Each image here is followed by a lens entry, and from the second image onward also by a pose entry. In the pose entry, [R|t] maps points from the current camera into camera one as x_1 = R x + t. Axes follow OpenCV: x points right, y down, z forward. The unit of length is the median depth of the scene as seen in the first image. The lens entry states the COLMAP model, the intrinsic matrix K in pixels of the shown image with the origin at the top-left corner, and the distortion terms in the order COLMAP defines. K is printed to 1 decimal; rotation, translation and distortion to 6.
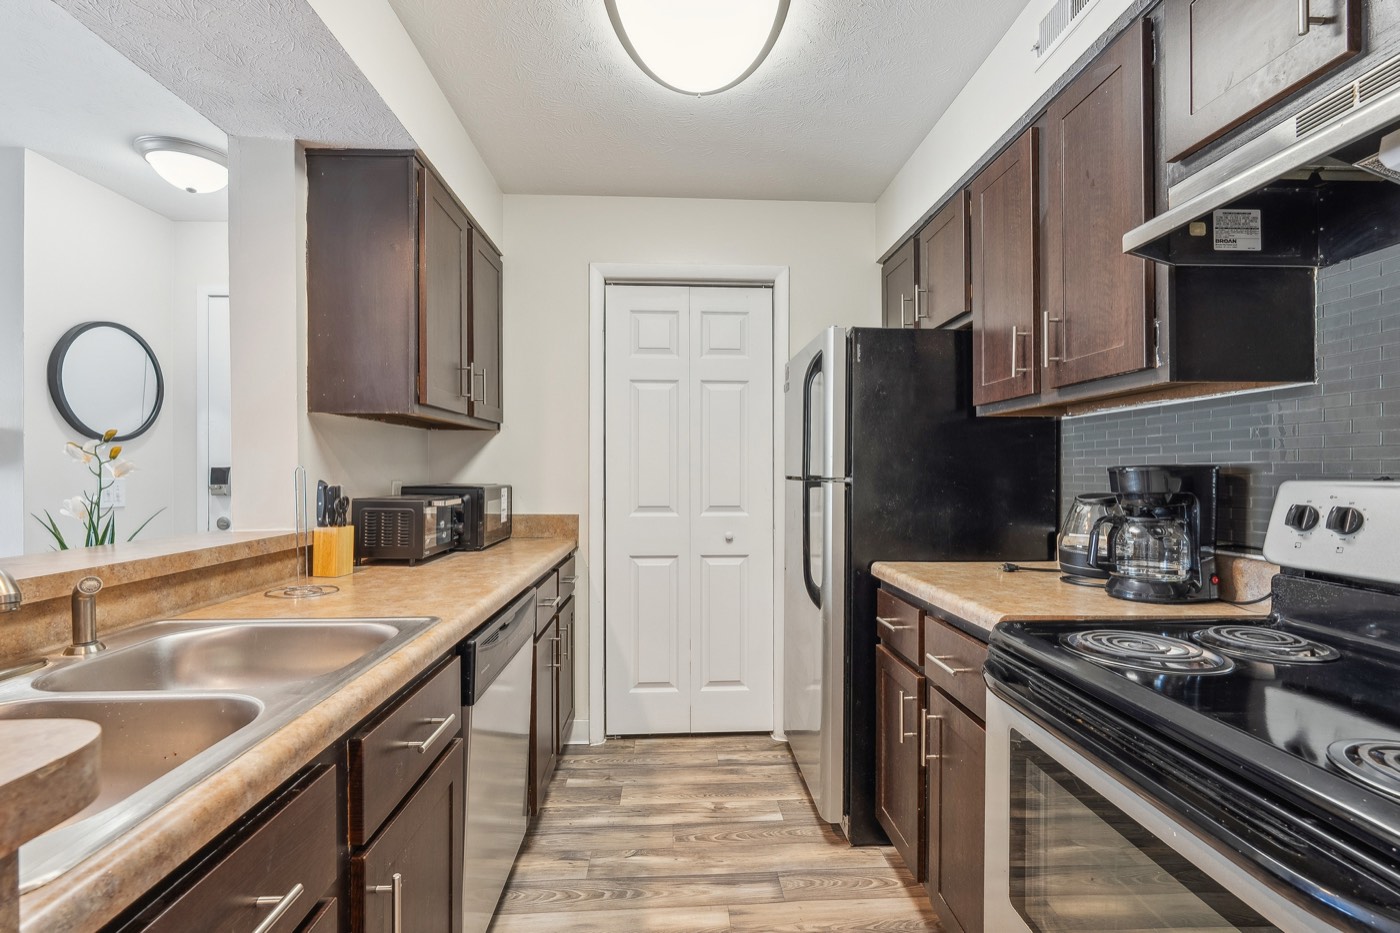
lens RADIAL K [[630.3, 0, 699.8], [0, 630.3, 469.9], [0, 0, 1]] dist [-0.000649, -0.000268]
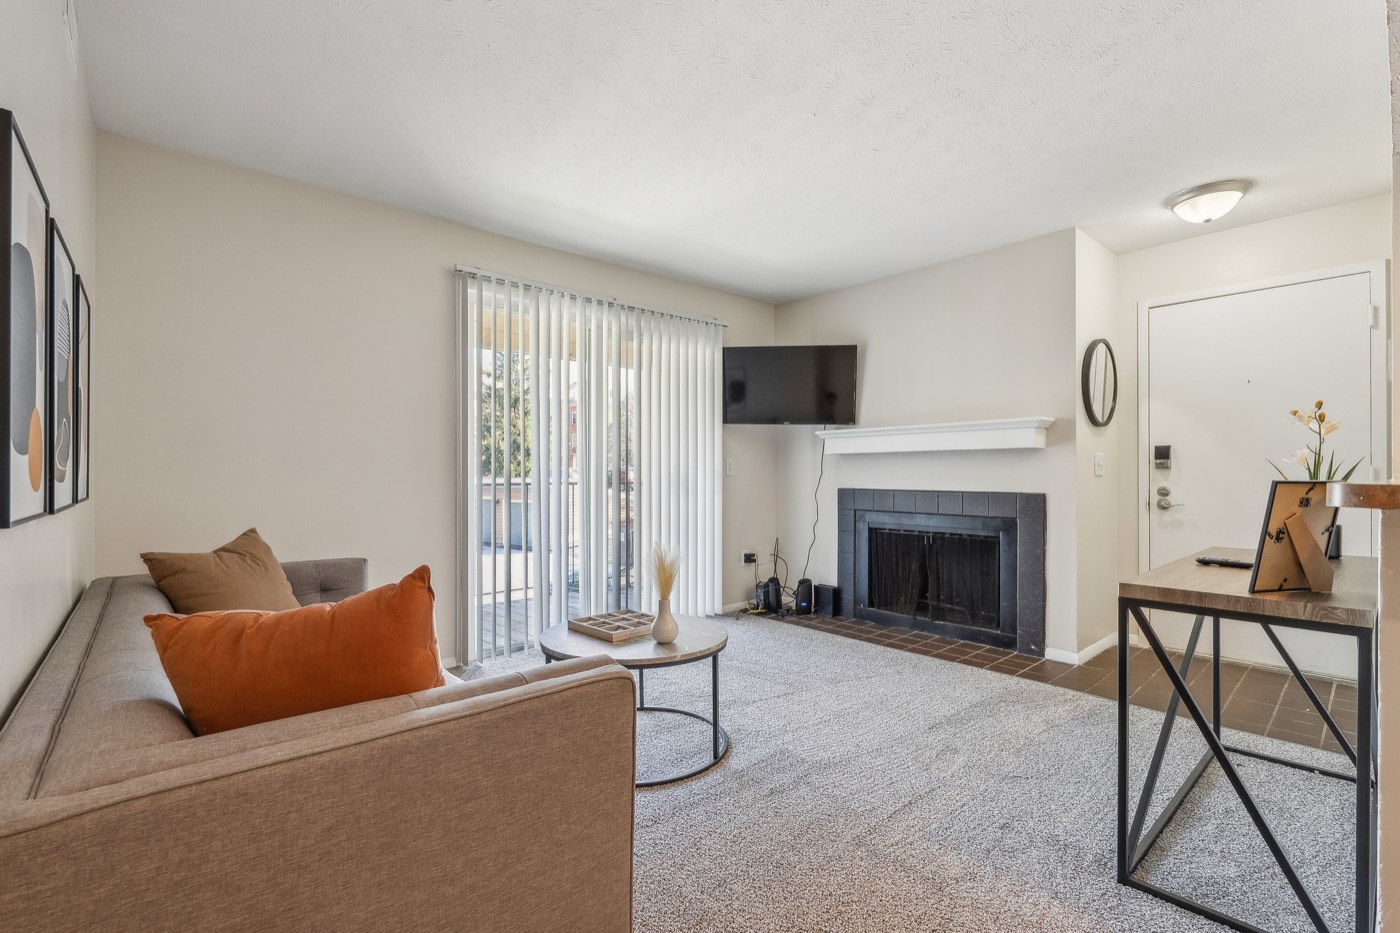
lens RADIAL K [[630.3, 0, 700.6], [0, 630.3, 470.3], [0, 0, 1]] dist [-0.000649, -0.000268]
pose [[0.621695, -0.004596, -0.783246, -0.361608], [0.003514, 0.999989, -0.003079, 0.044818], [0.783252, -0.000839, 0.621704, -0.466931]]
